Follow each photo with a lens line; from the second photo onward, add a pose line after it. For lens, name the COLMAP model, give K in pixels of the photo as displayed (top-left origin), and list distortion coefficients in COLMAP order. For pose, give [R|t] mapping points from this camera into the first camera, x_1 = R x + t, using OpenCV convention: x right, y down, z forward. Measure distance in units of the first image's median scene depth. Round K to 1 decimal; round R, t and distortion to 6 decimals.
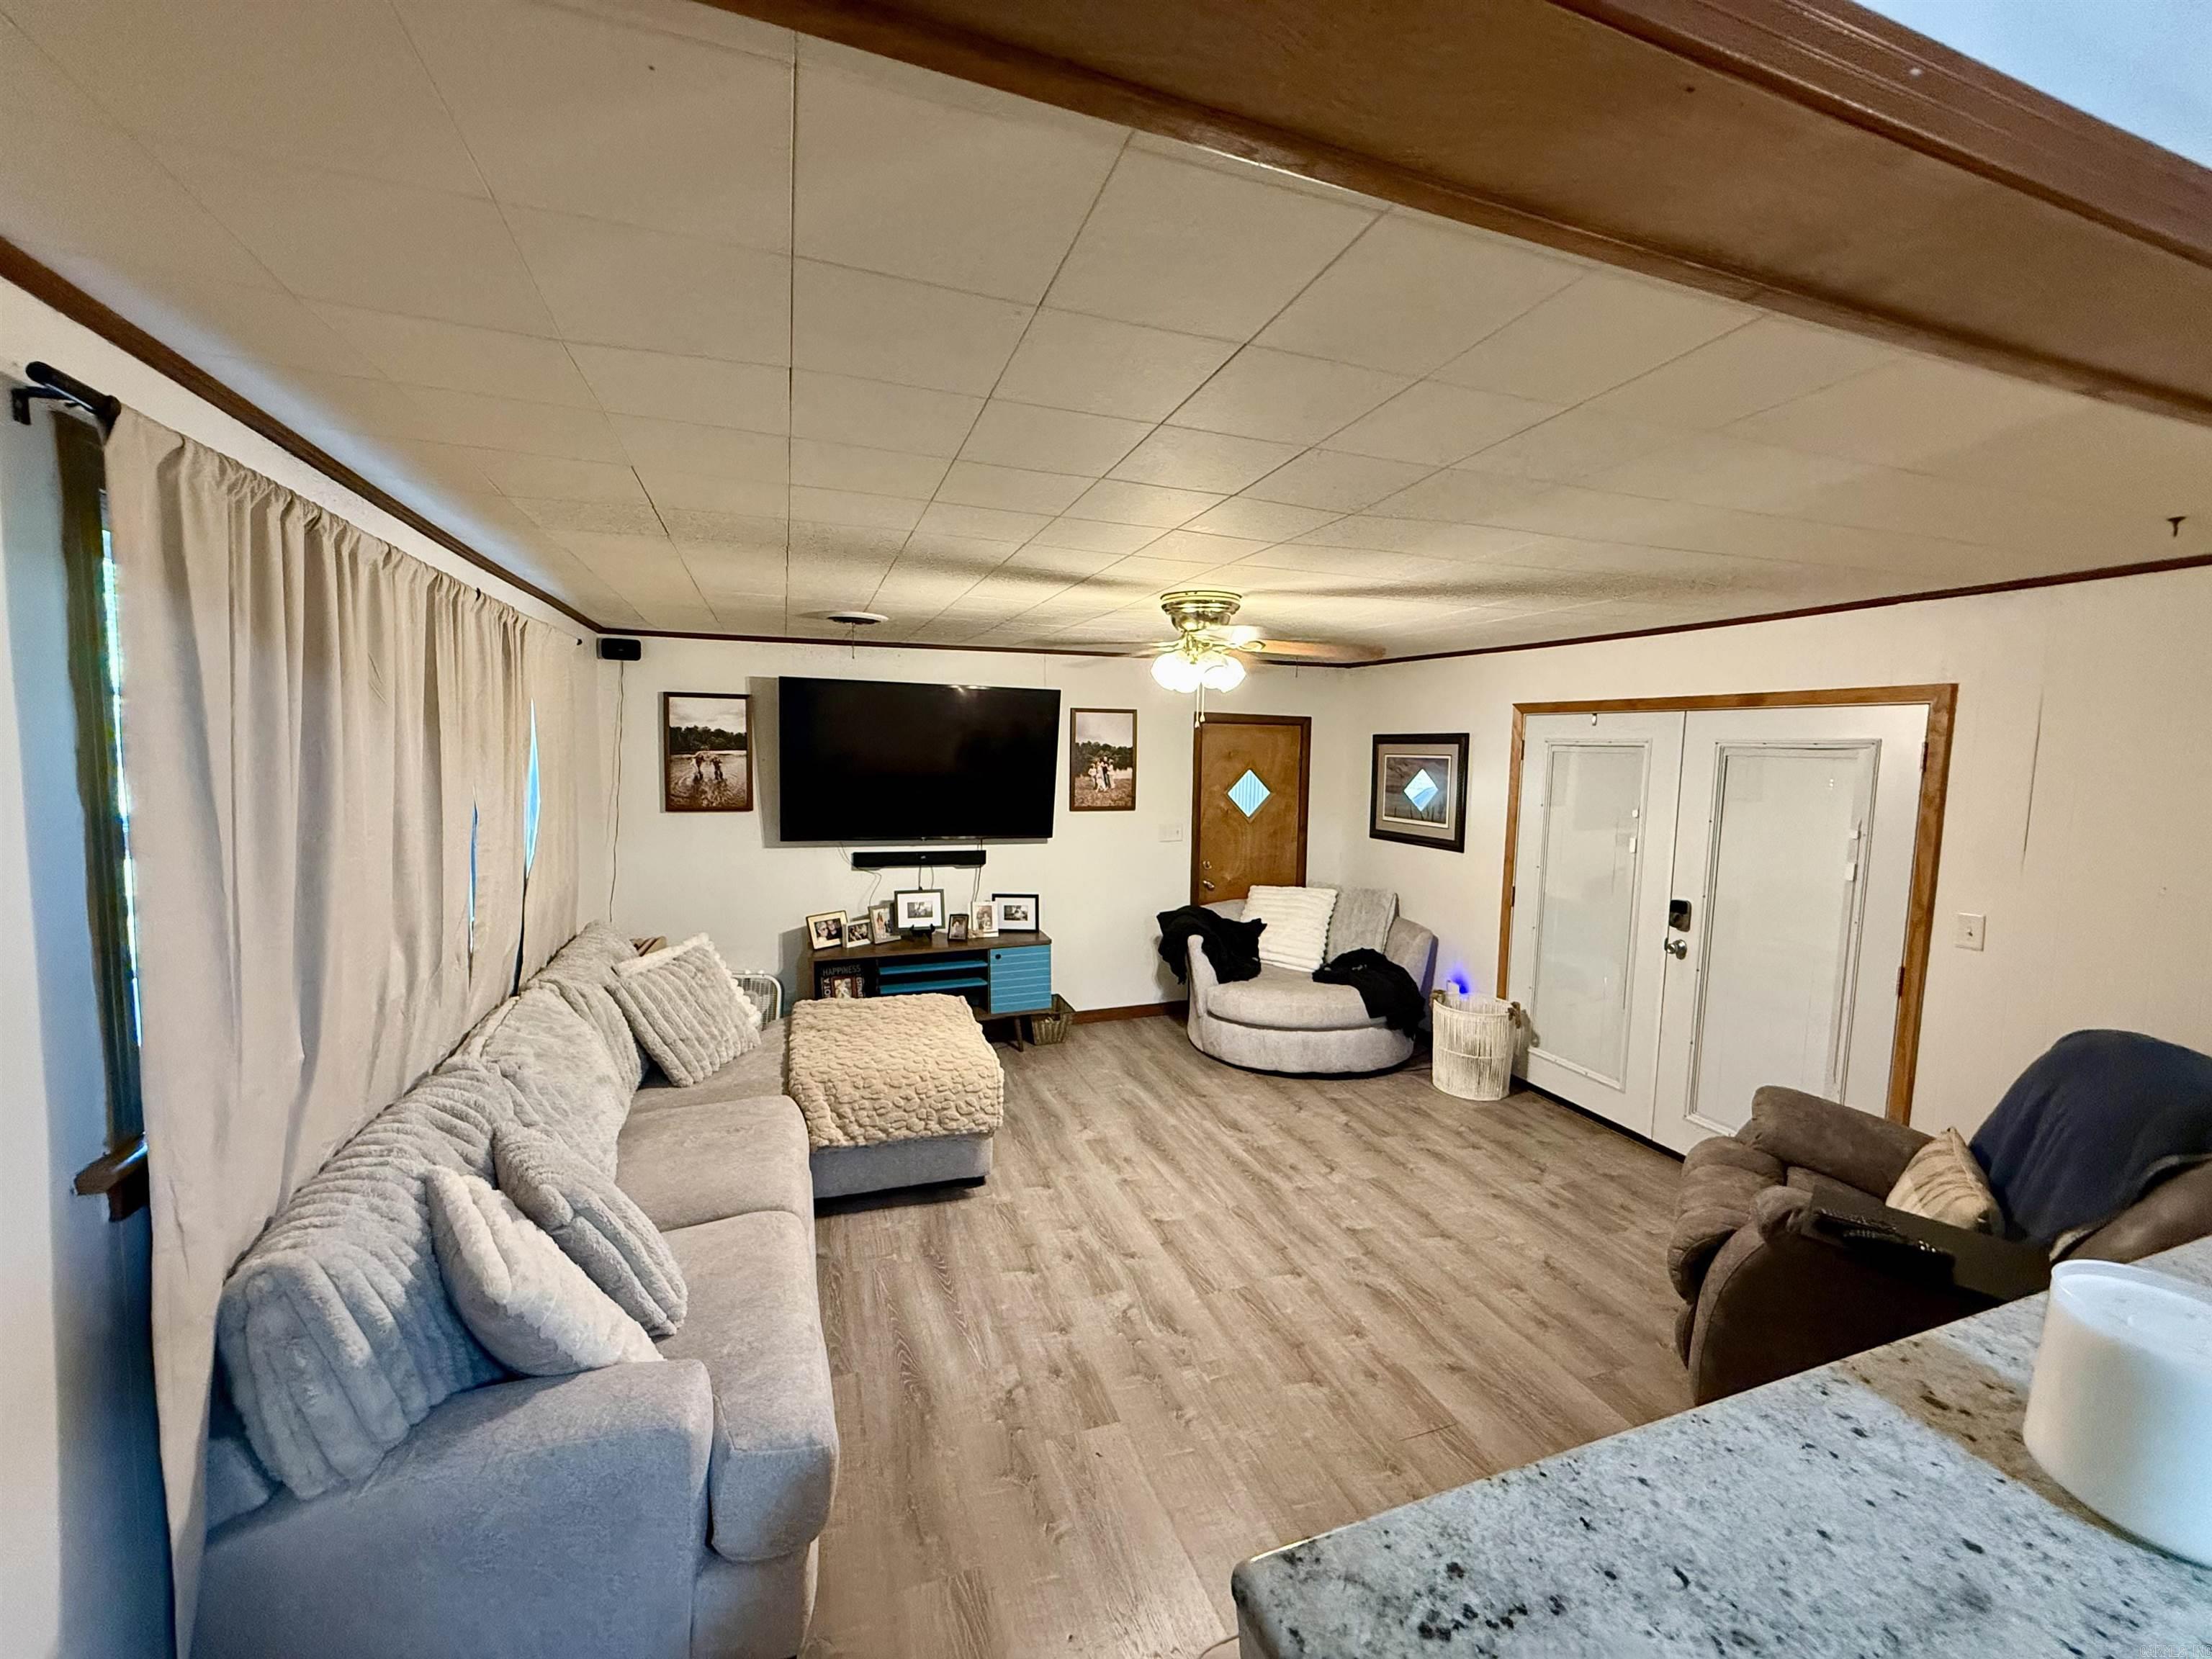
lens RADIAL K [[885.9, 0, 1103.5], [0, 885.9, 827.8], [0, 0, 1]] dist [0.000322, 0.000190]
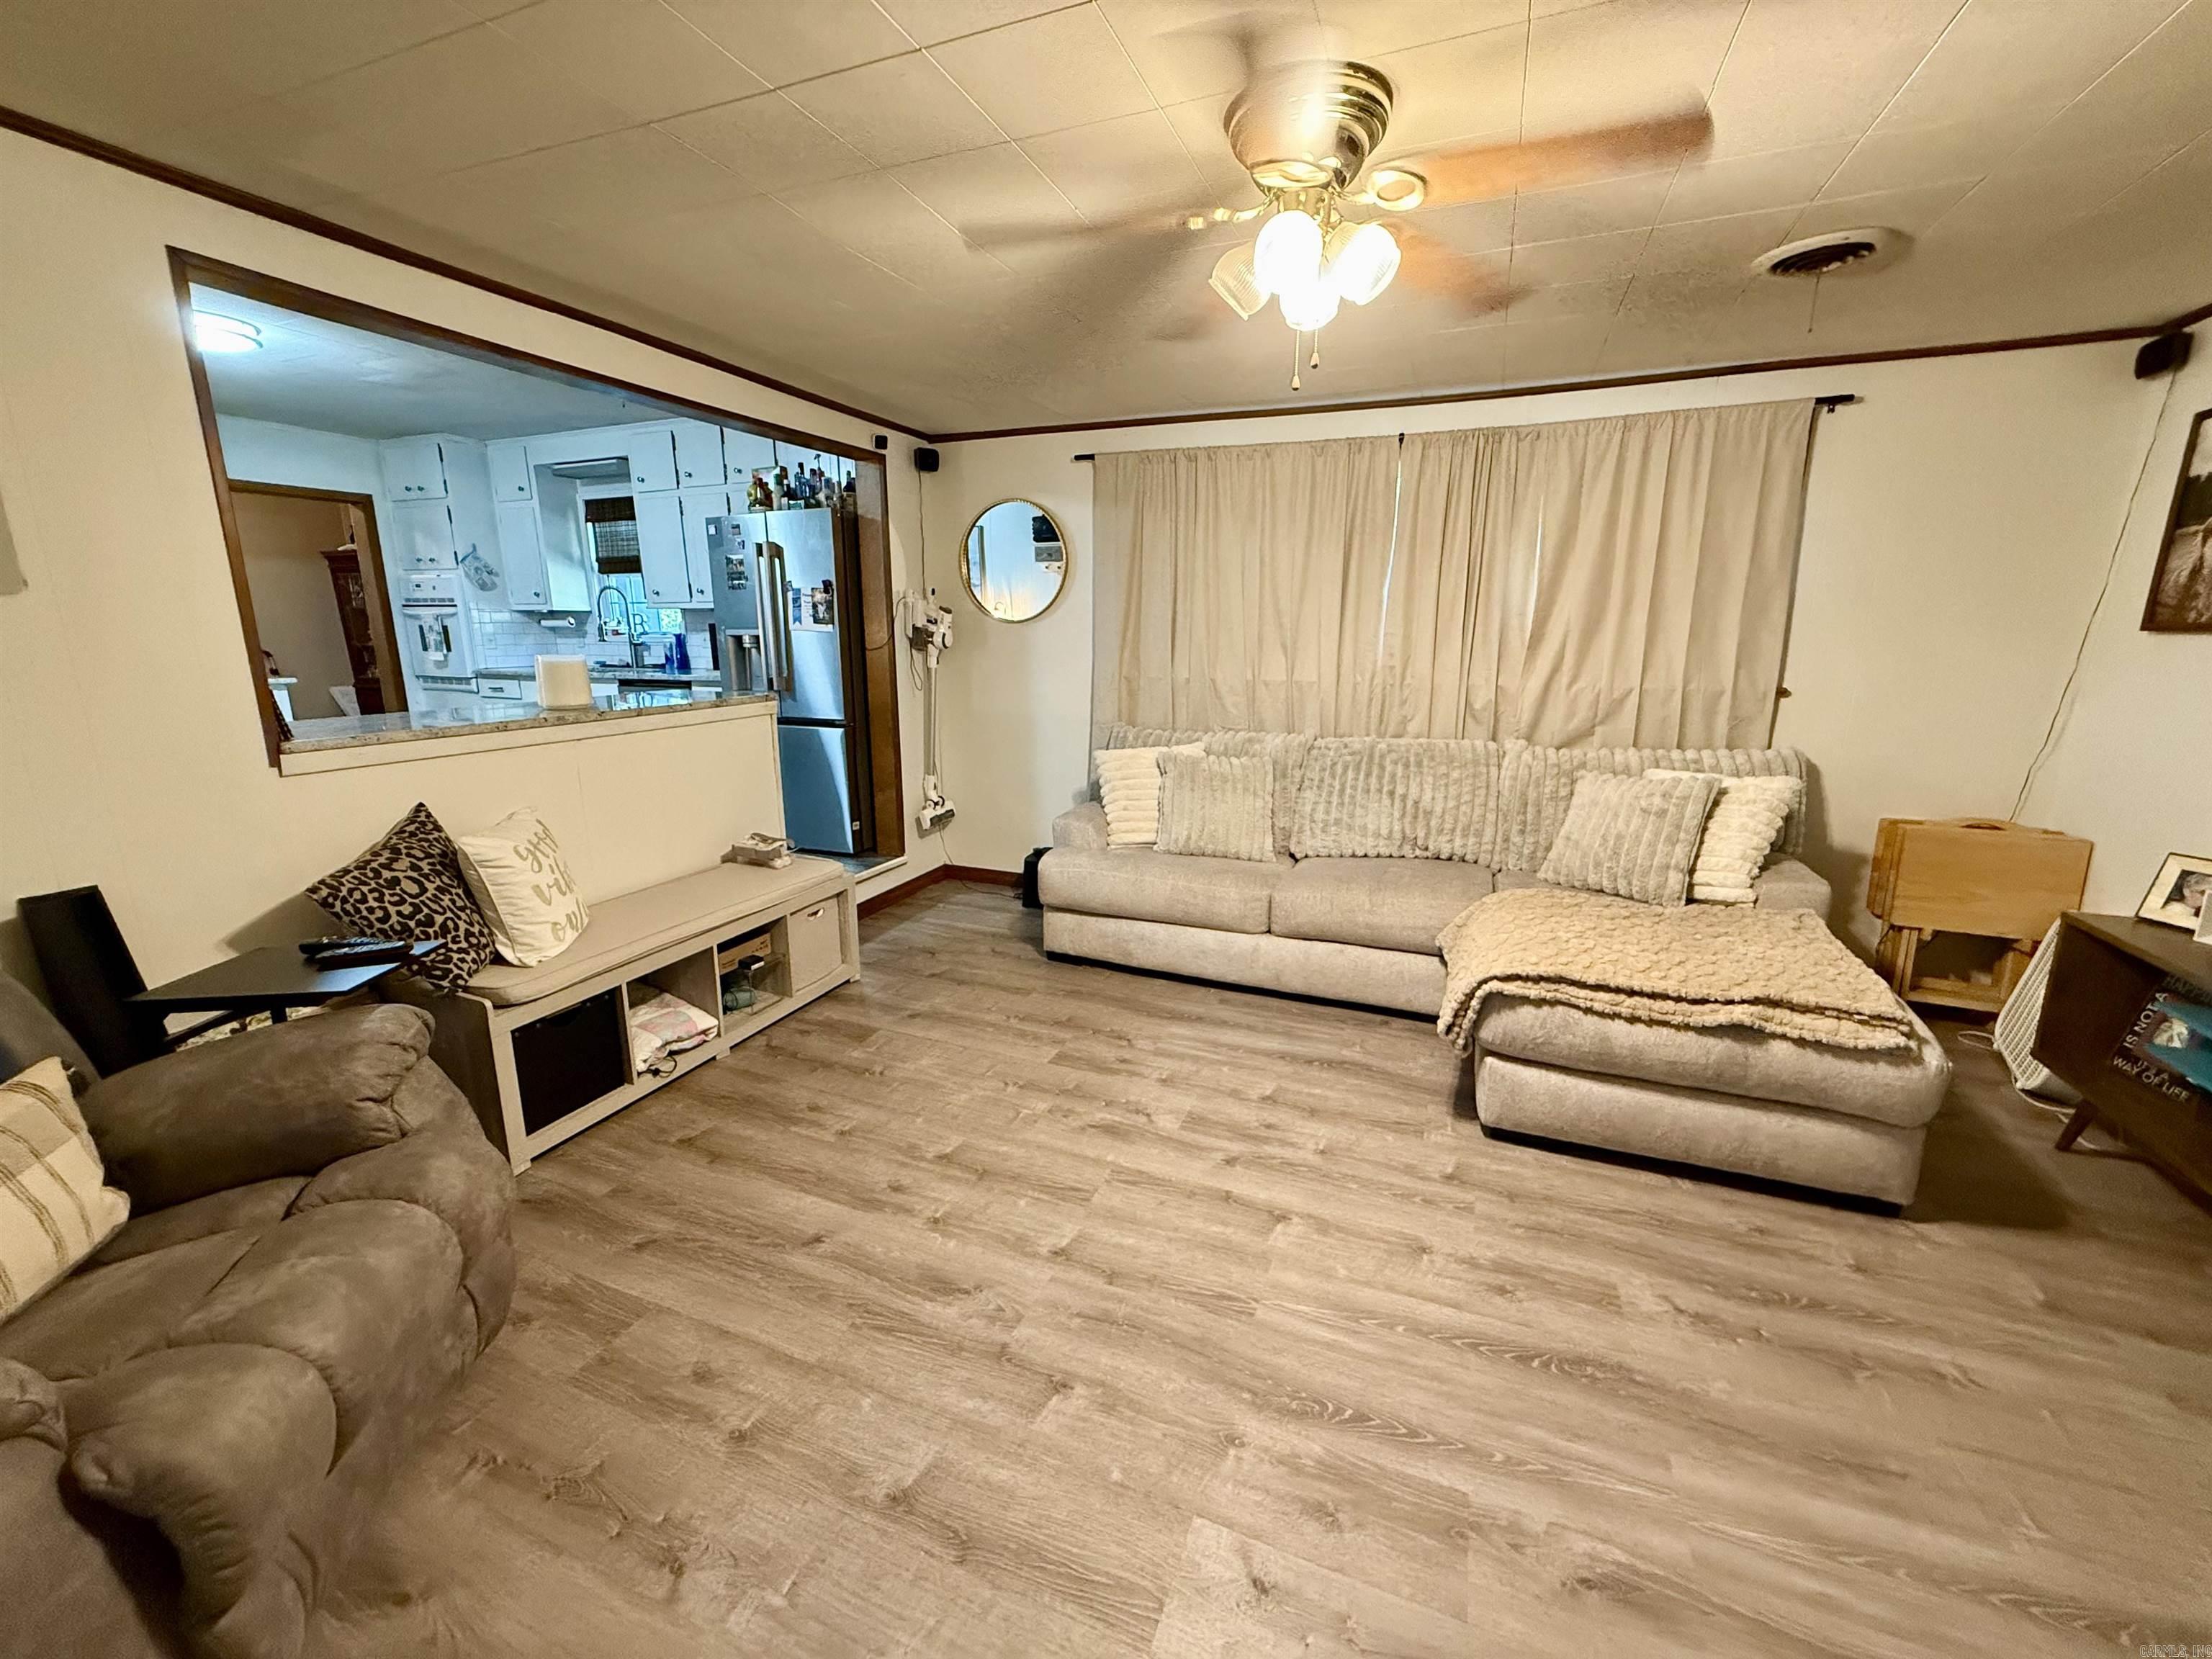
lens RADIAL K [[885.9, 0, 1108.6], [0, 885.9, 820.5], [0, 0, 1]] dist [0.000322, 0.000190]
pose [[-0.672531, 0.139531, -0.726797, 0.655384], [-0.078890, 0.962954, 0.257869, 0.006422], [0.735853, 0.230762, -0.636608, 1.418038]]
